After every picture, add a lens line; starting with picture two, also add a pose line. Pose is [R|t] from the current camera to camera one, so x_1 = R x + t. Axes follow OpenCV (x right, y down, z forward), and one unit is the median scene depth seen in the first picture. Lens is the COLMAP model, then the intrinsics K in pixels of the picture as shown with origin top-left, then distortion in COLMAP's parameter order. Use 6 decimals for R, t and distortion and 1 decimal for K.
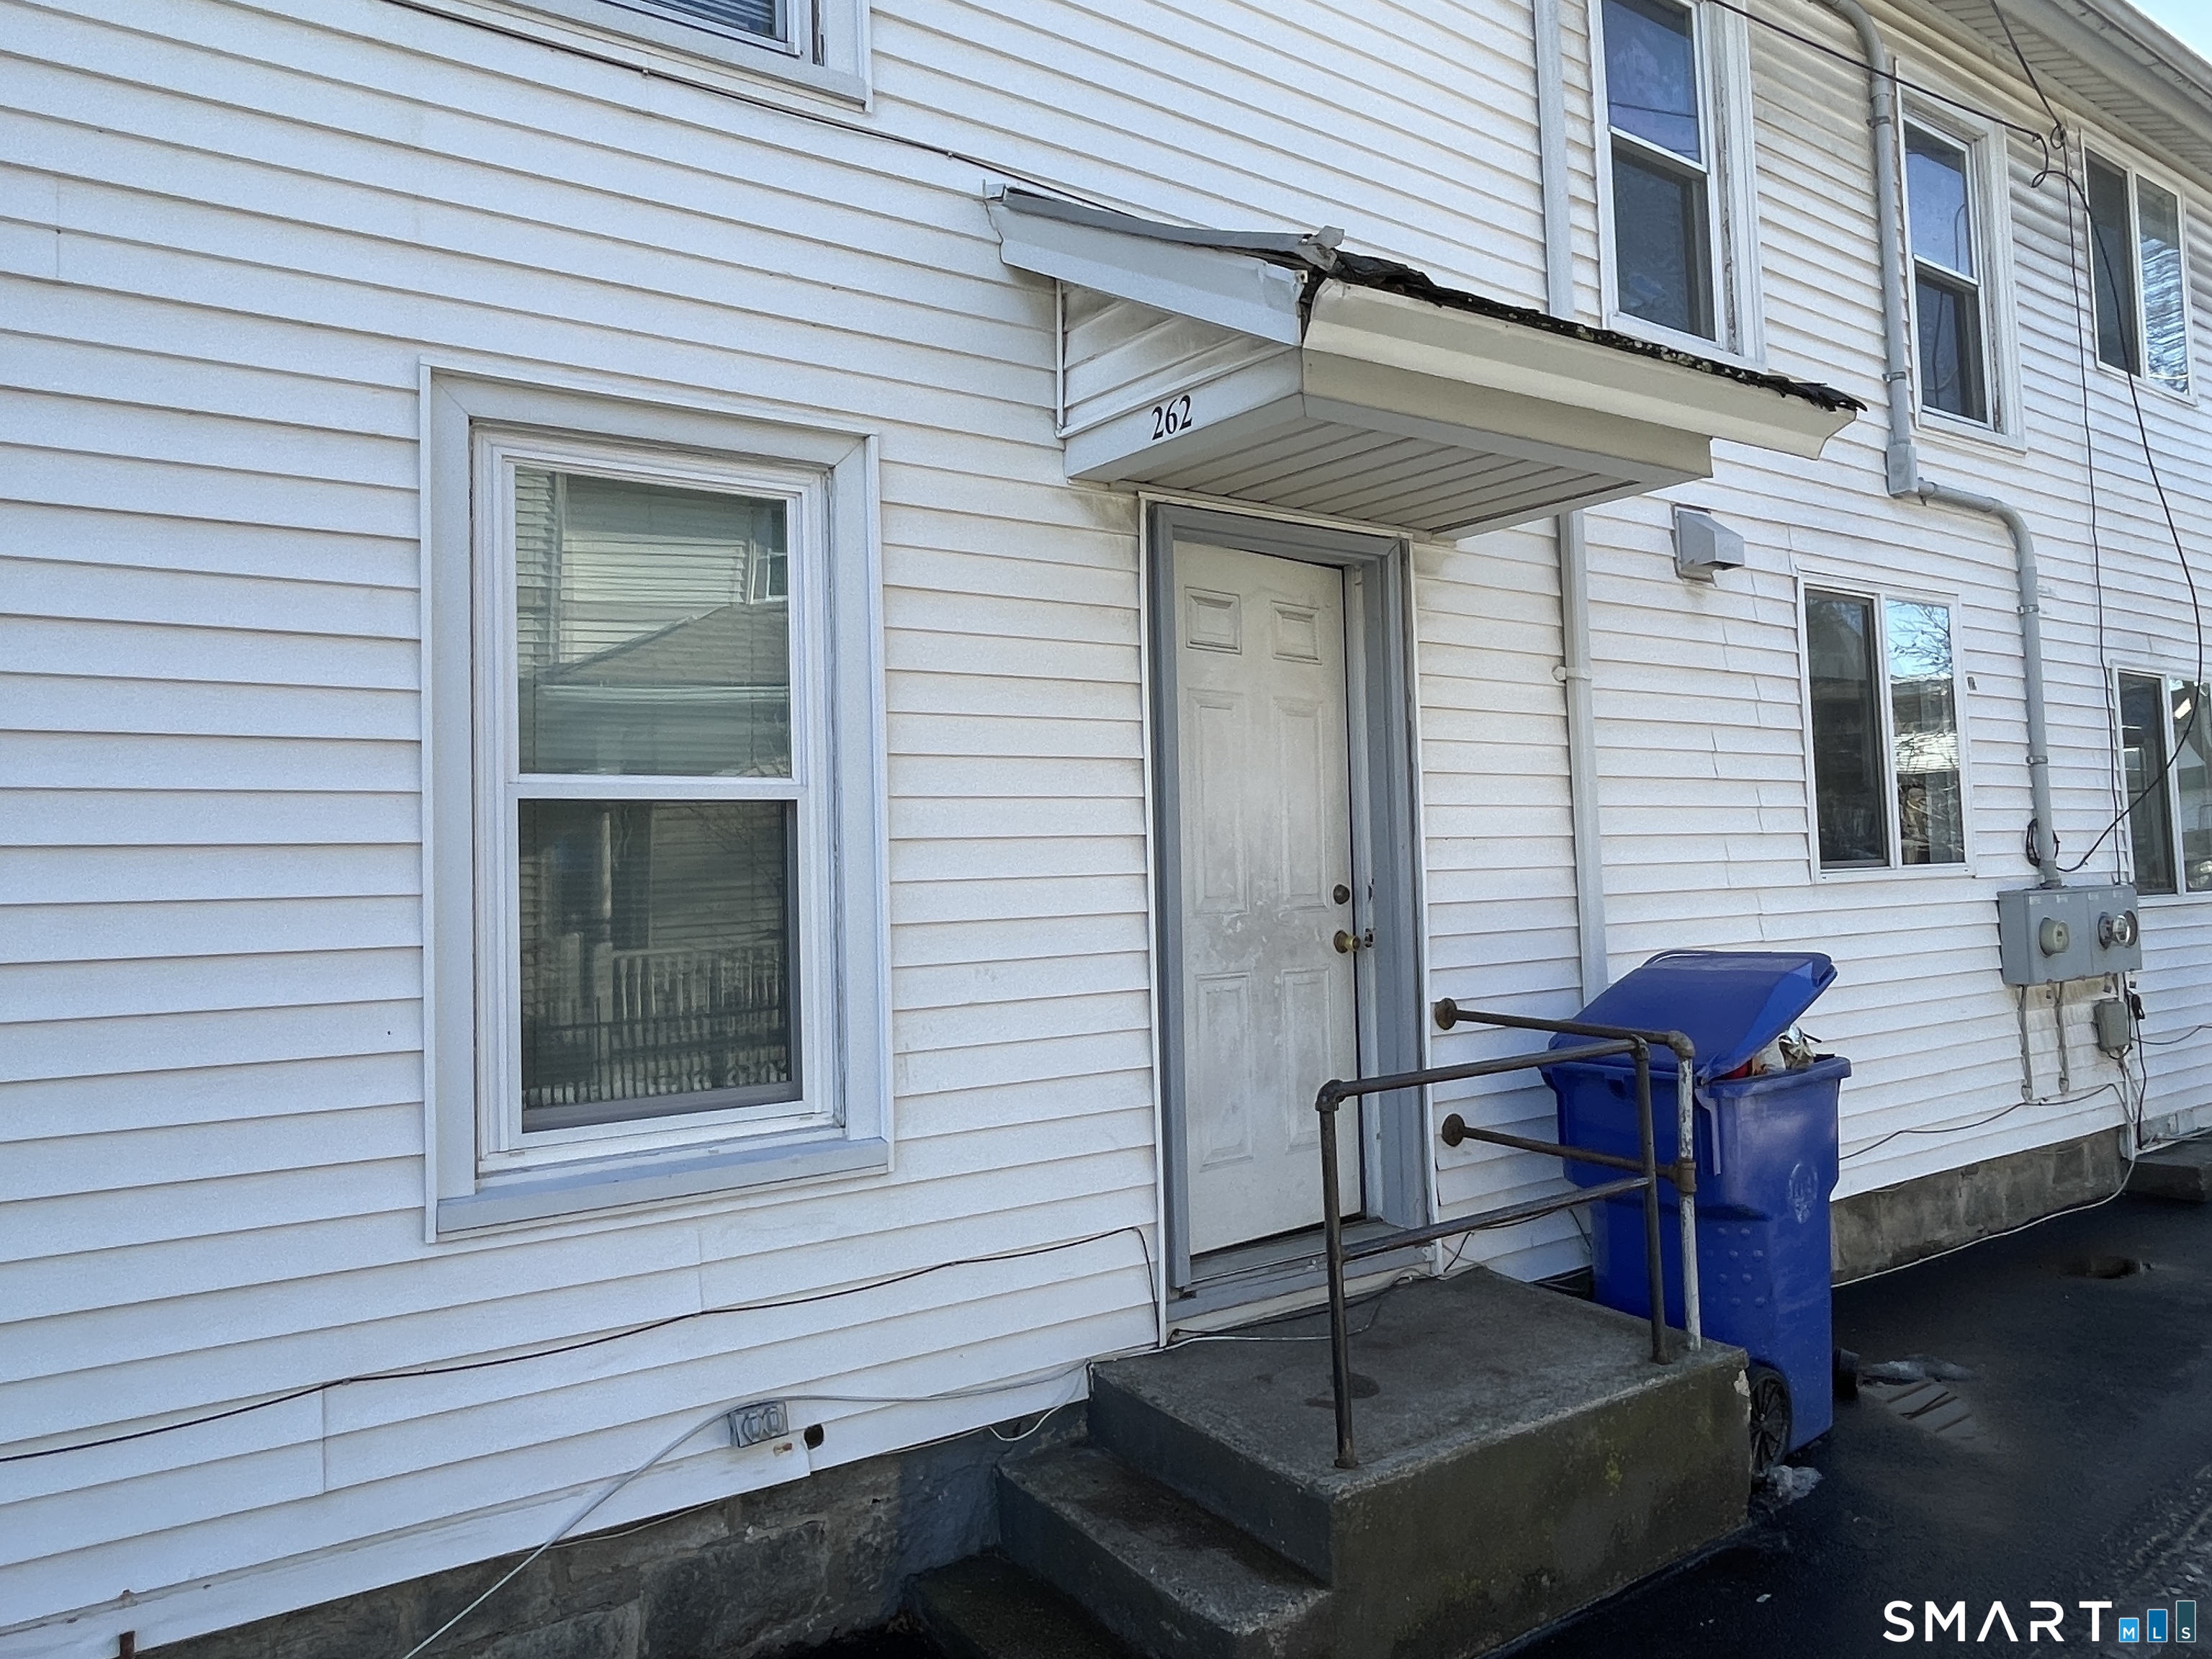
lens RADIAL K [[1459.9, 0, 1106.0], [0, 1459.9, 829.5], [0, 0, 1]] dist [-0.003374, 0.005591]
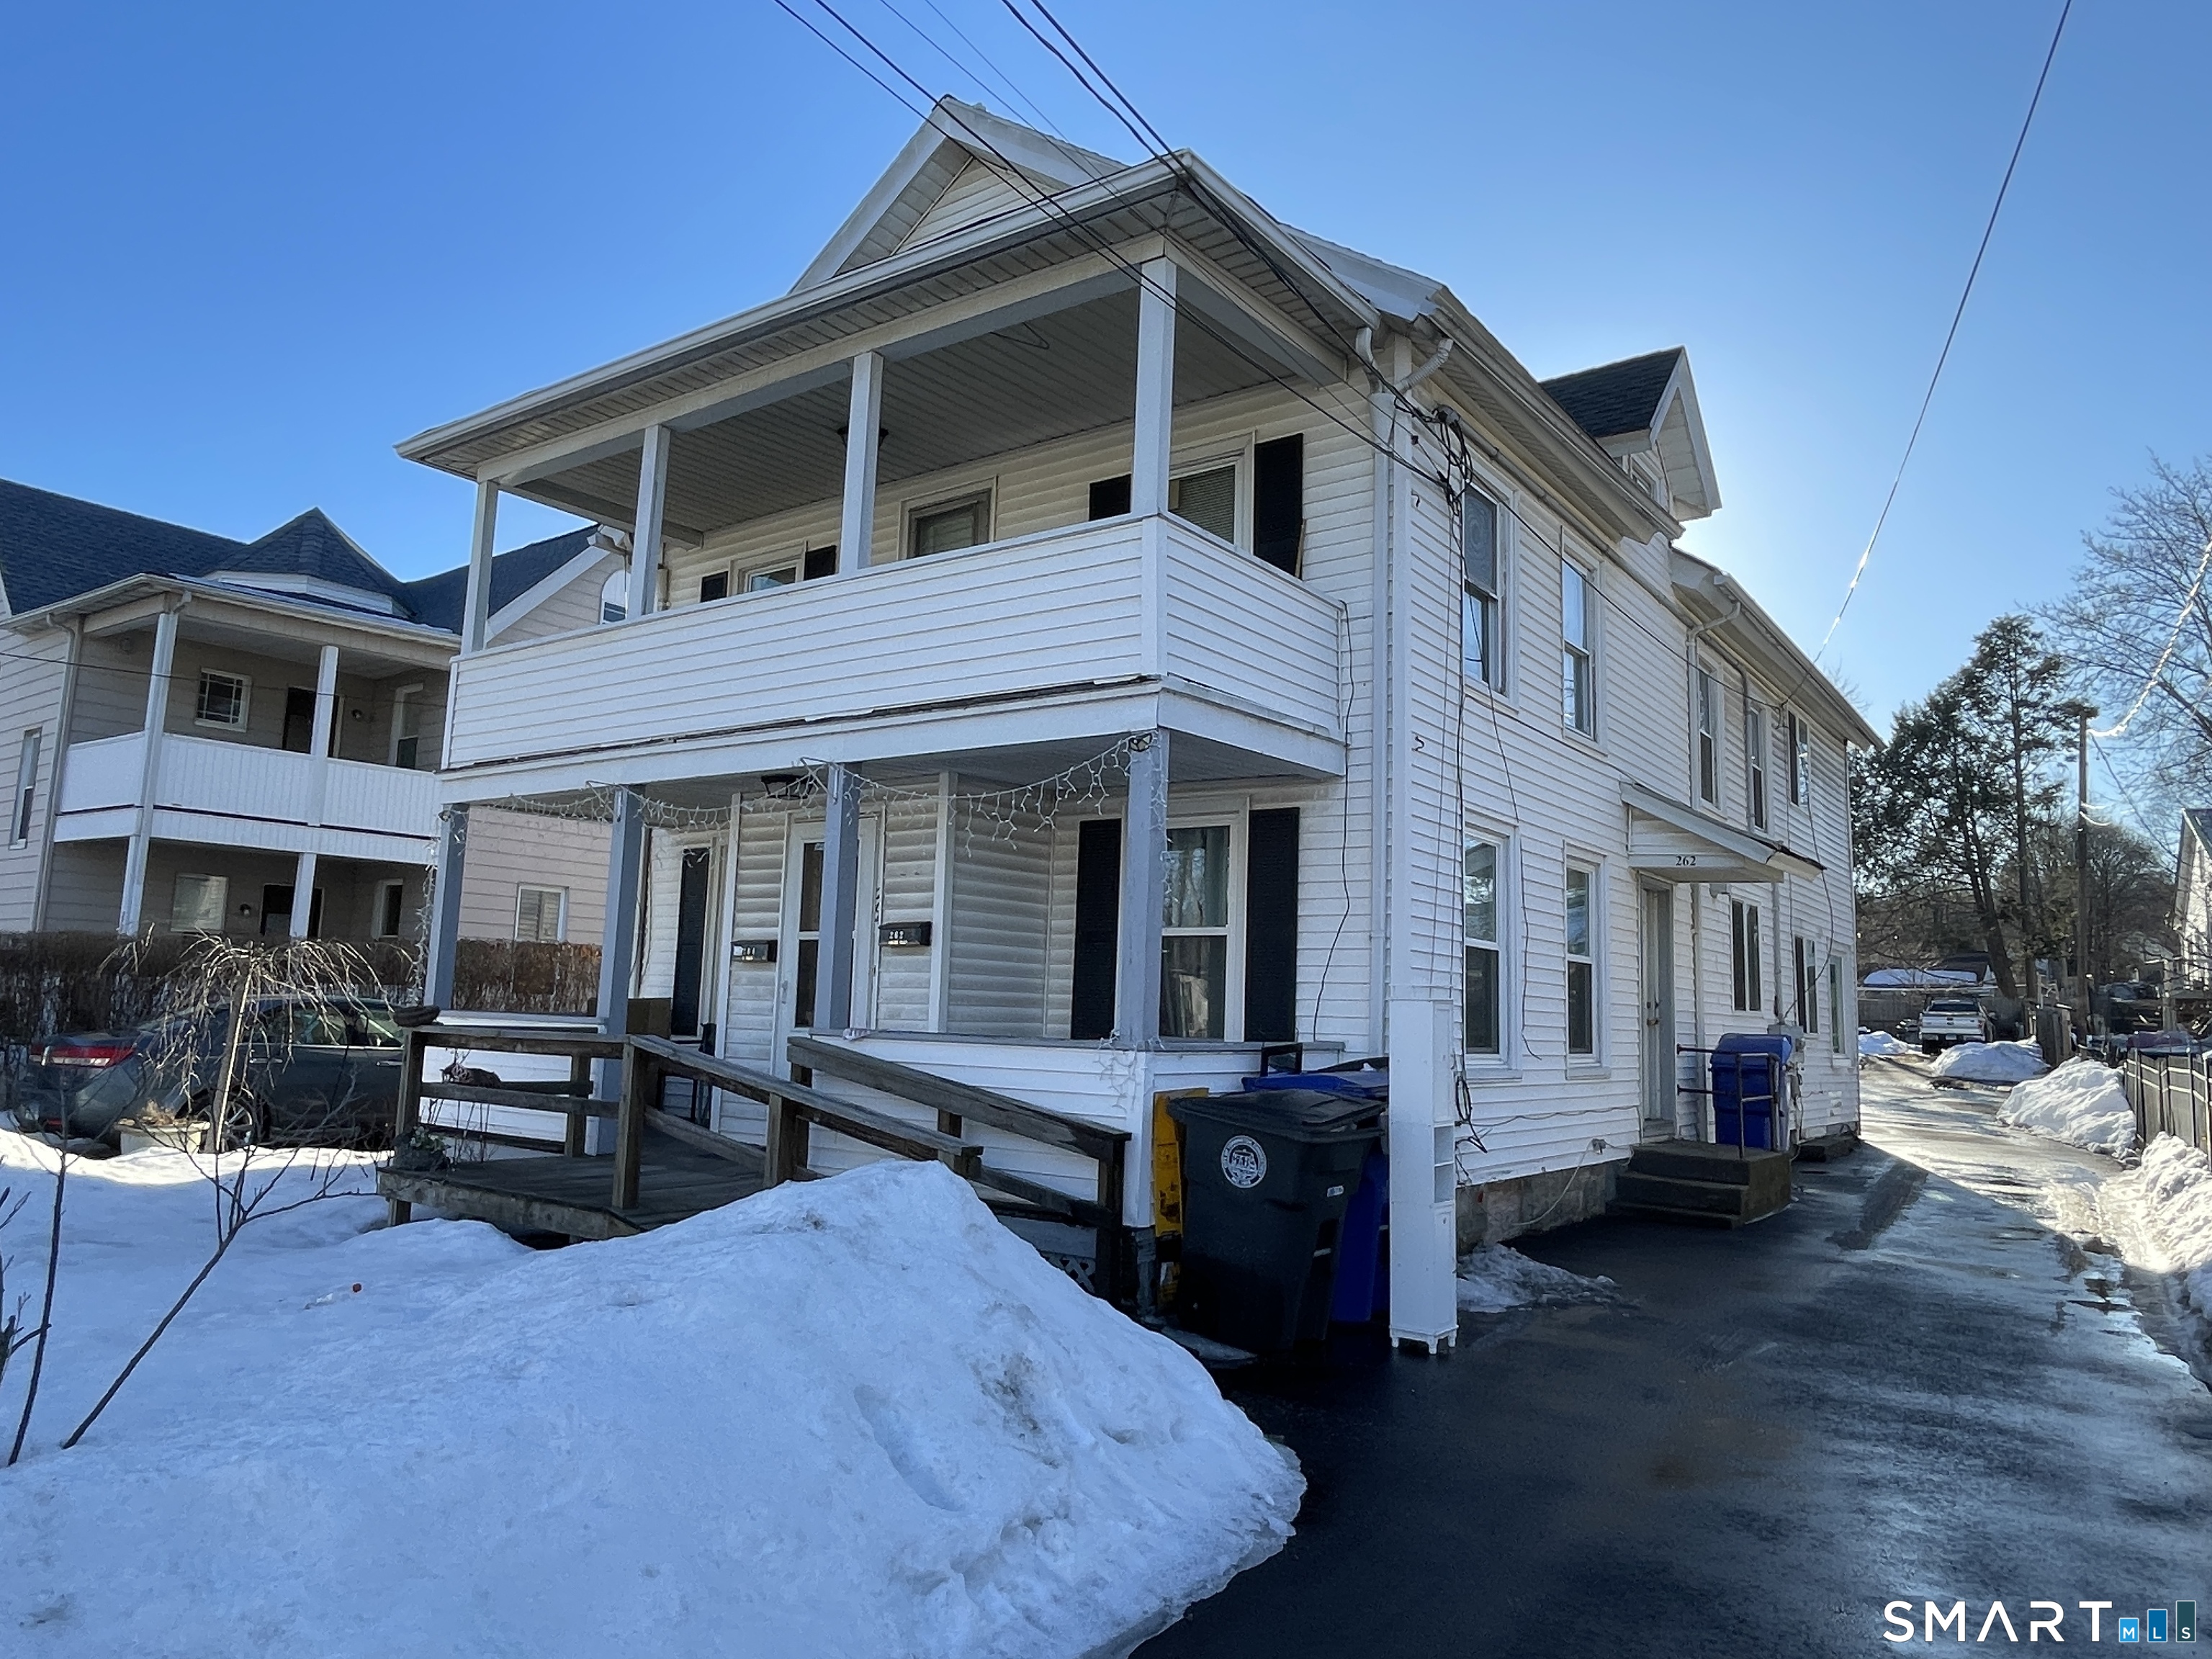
lens RADIAL K [[1459.9, 0, 1106.0], [0, 1459.9, 829.5], [0, 0, 1]] dist [-0.003374, 0.005591]
pose [[0.942591, 0.105341, 0.316901, -2.160273], [-0.075571, 0.991613, -0.104842, 0.101145], [-0.325287, 0.074875, 0.942646, -1.668702]]
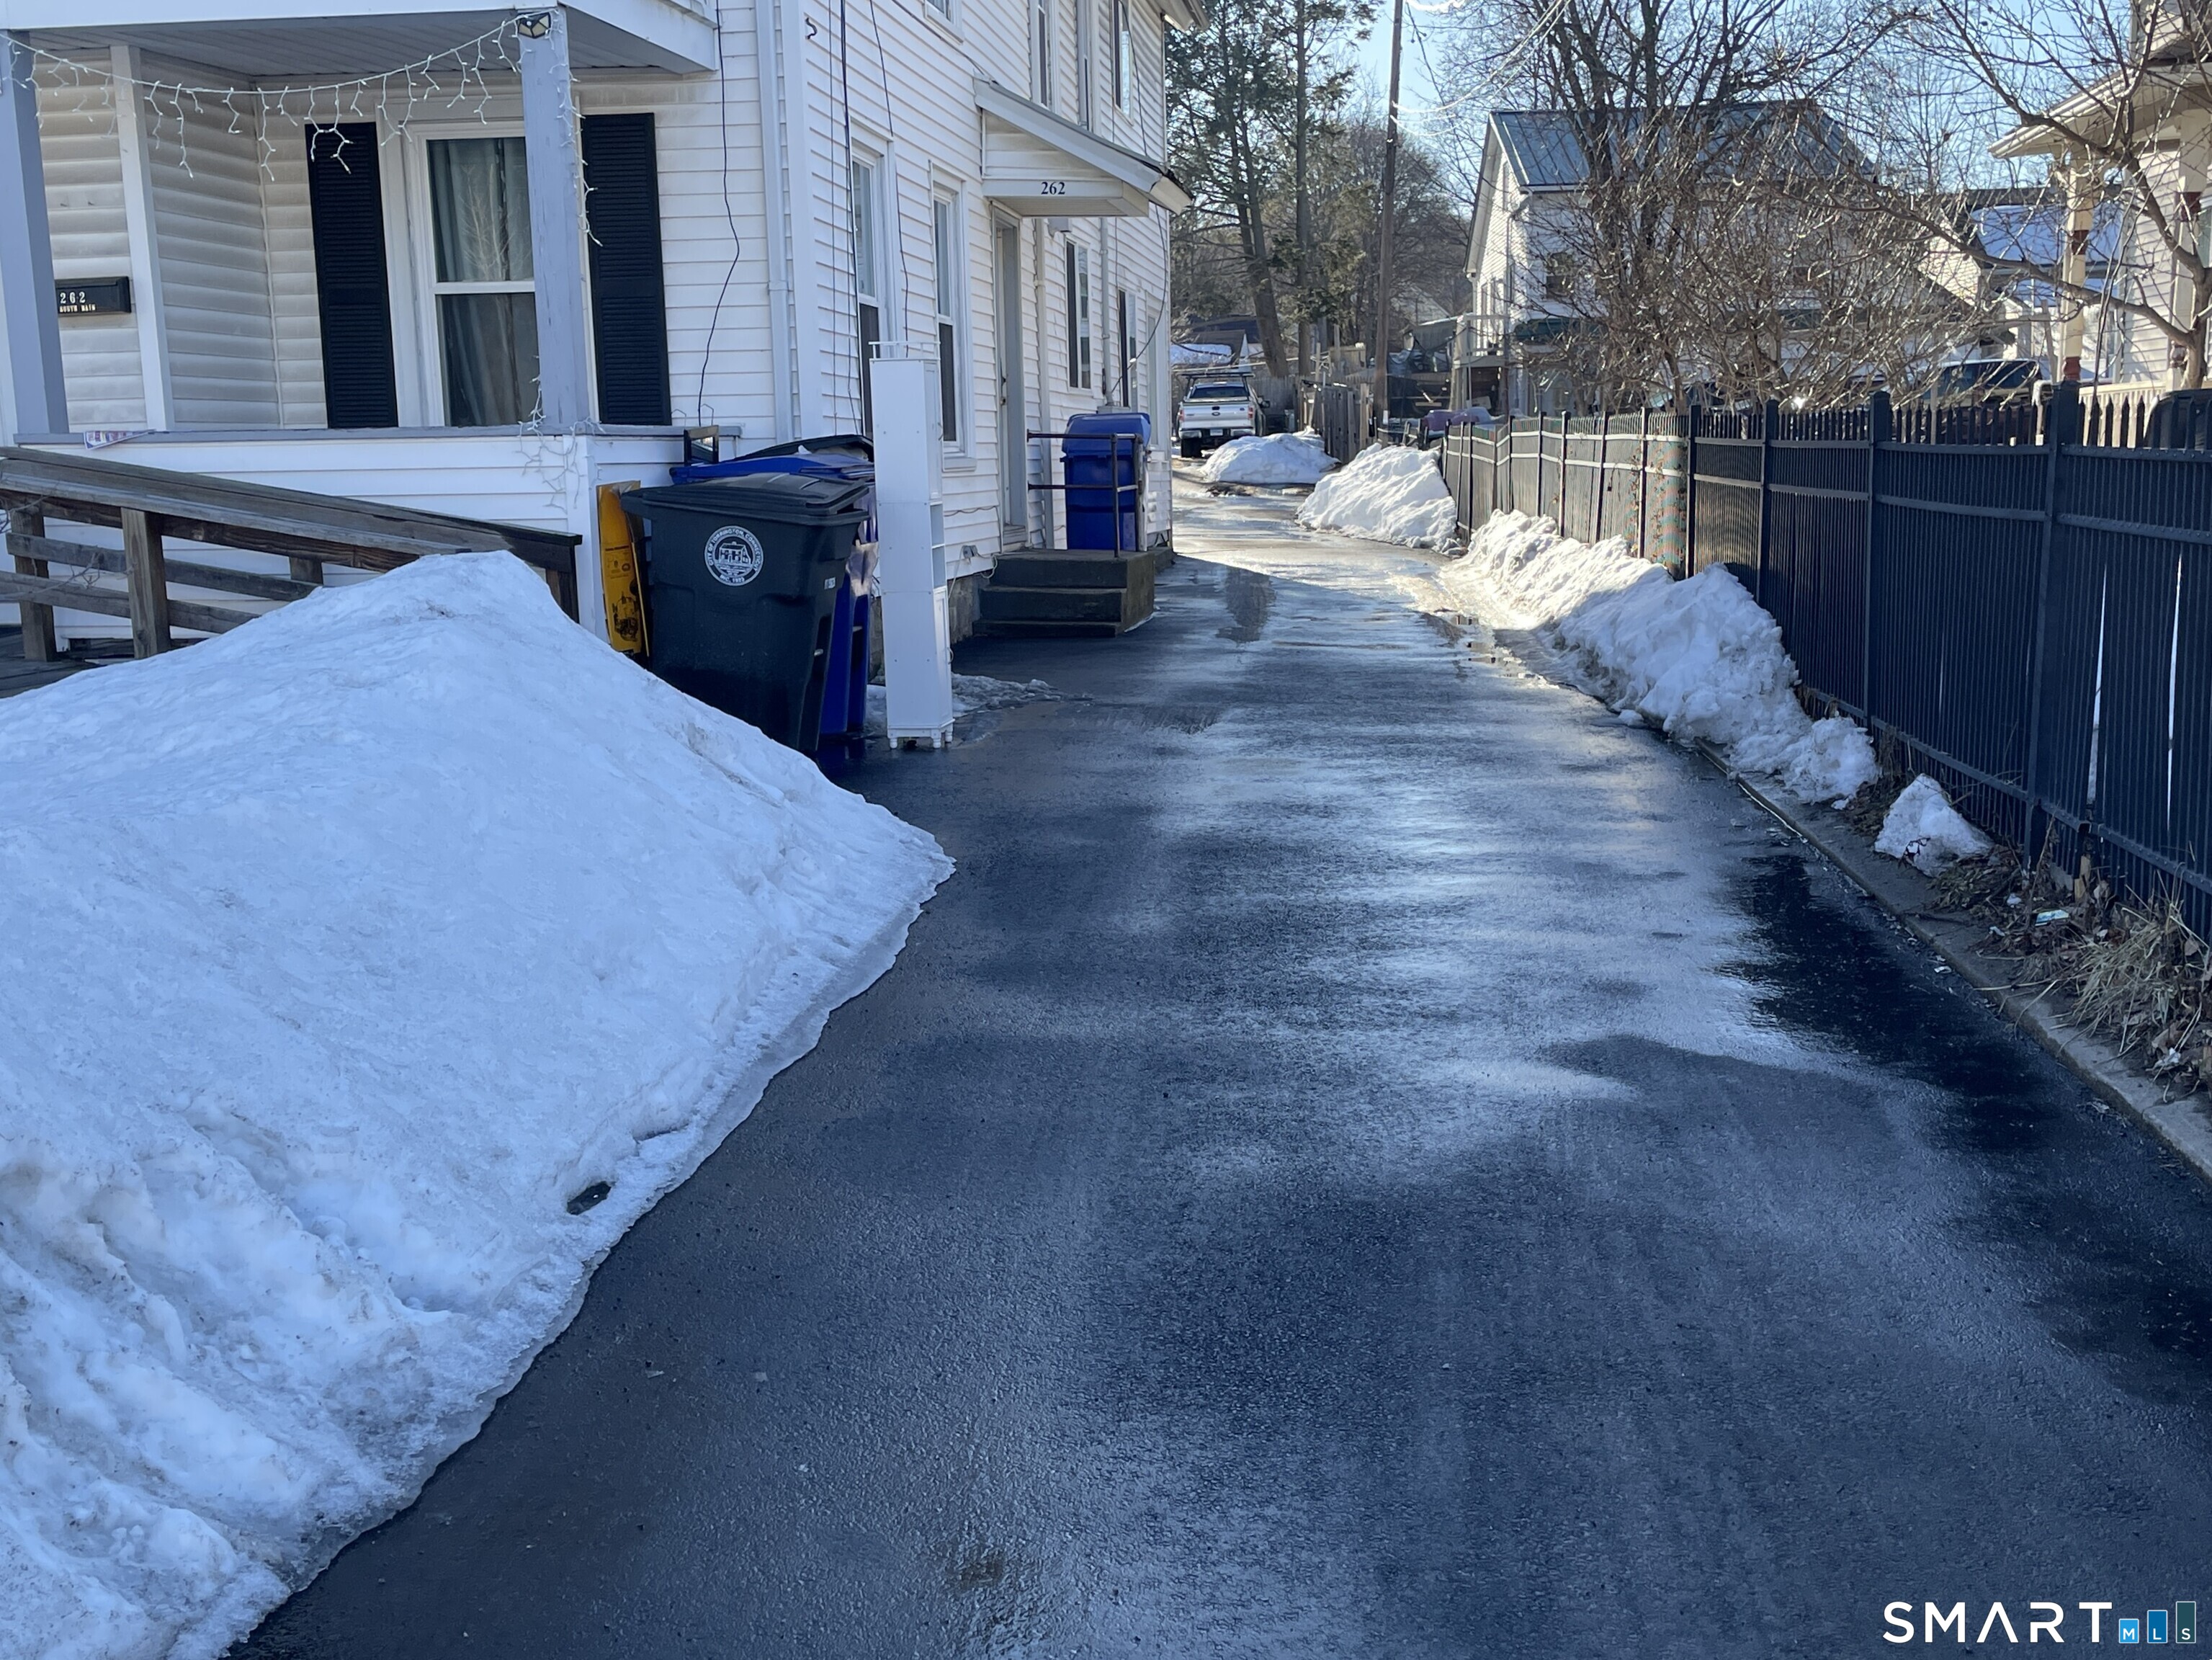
lens RADIAL K [[2241.2, 0, 1106.0], [0, 2241.2, 830.0], [0, 0, 1]] dist [0.117025, -0.204790]
pose [[0.690820, -0.101468, 0.715872, -2.779271], [-0.029959, 0.985236, 0.168558, 0.168486], [-0.722406, -0.137890, 0.677581, -1.918202]]
